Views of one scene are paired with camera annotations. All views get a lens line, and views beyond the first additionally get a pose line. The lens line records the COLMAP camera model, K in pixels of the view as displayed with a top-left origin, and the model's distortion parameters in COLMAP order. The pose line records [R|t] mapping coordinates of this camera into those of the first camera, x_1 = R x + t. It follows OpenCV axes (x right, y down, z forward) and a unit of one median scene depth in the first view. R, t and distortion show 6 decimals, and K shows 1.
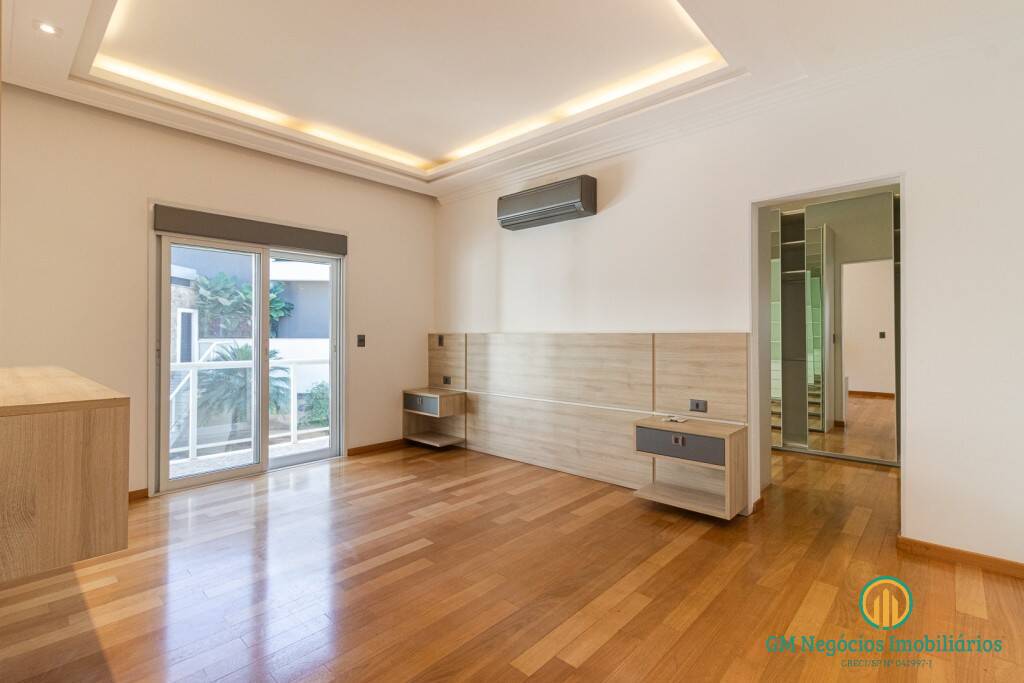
lens RADIAL K [[476.9, 0, 512.3], [0, 476.9, 333.0], [0, 0, 1]] dist [0.021525, -0.000083]
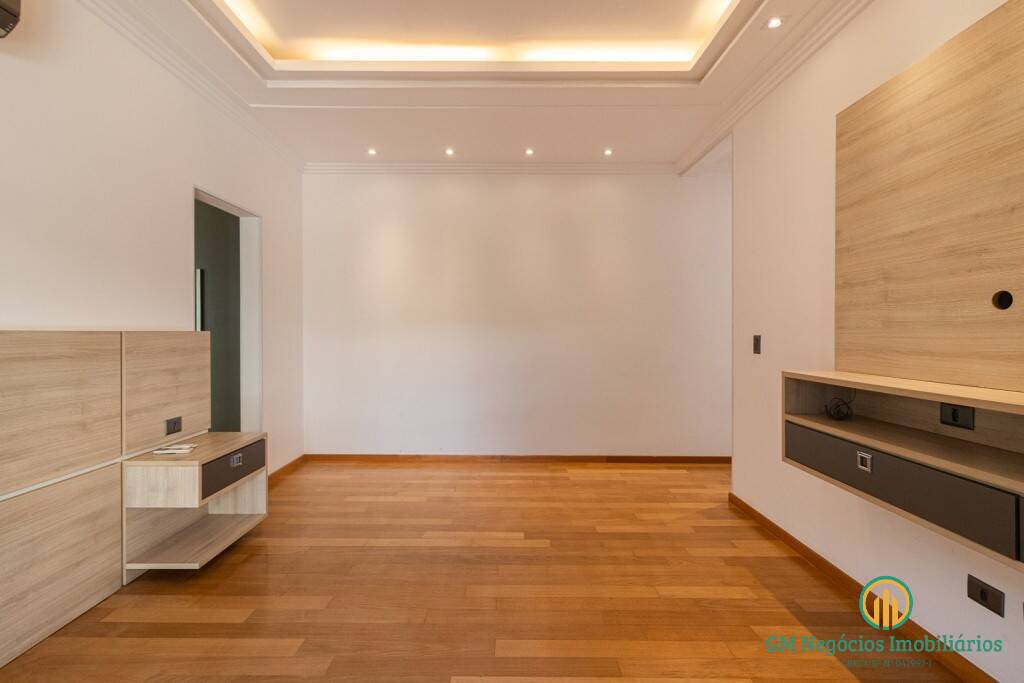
lens RADIAL K [[476.9, 0, 512.8], [0, 476.9, 338.5], [0, 0, 1]] dist [0.021525, -0.000083]
pose [[-0.682535, -0.009288, 0.730794, -0.539509], [-0.003724, 0.999950, 0.009231, 0.002363], [-0.730844, 0.003579, -0.682535, 1.109413]]
